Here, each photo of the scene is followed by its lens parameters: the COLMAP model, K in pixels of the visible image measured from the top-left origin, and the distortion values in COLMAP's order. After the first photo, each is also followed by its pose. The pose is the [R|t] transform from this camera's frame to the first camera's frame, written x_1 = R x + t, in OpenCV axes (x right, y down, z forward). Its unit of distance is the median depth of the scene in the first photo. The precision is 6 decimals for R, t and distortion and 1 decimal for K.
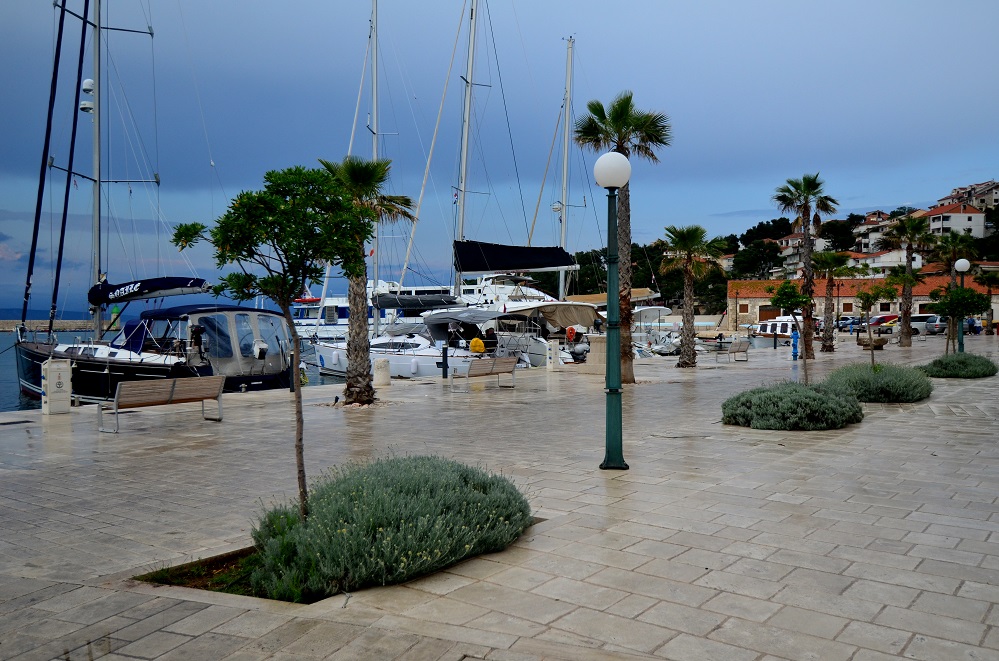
lens RADIAL K [[803.7, 0, 498.6], [0, 803.7, 329.2], [0, 0, 1]] dist [-0.001399, -0.000243]
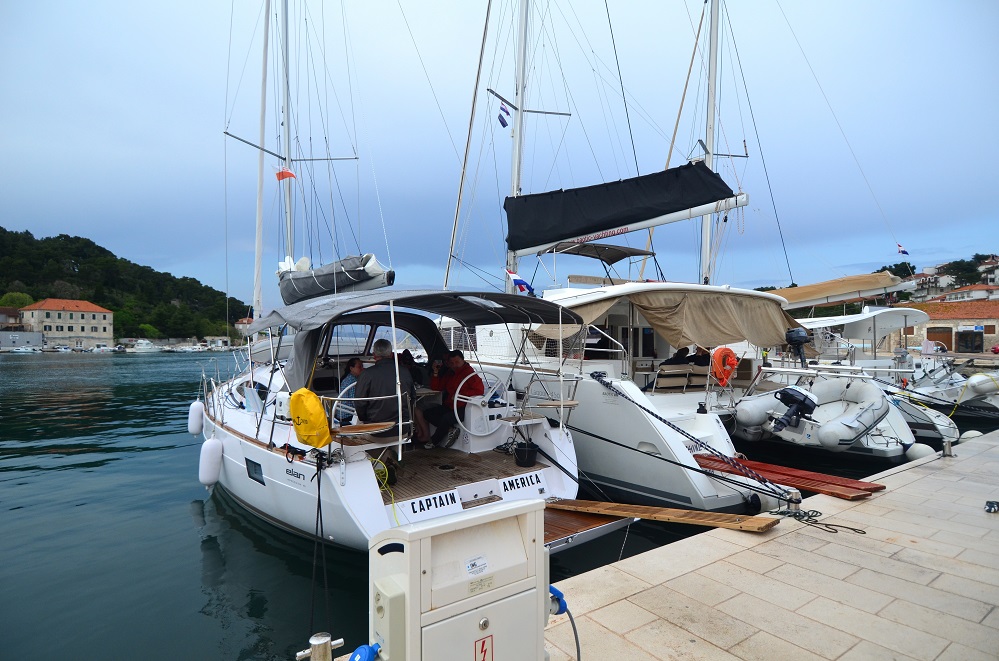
lens RADIAL K [[523.0, 0, 500.1], [0, 523.0, 332.5], [0, 0, 1]] dist [0.011287, -0.026105]
pose [[0.950045, -0.006703, -0.312042, 0.059650], [-0.003362, 0.999492, -0.031704, -0.001143], [0.312096, 0.031169, 0.949539, 0.653064]]
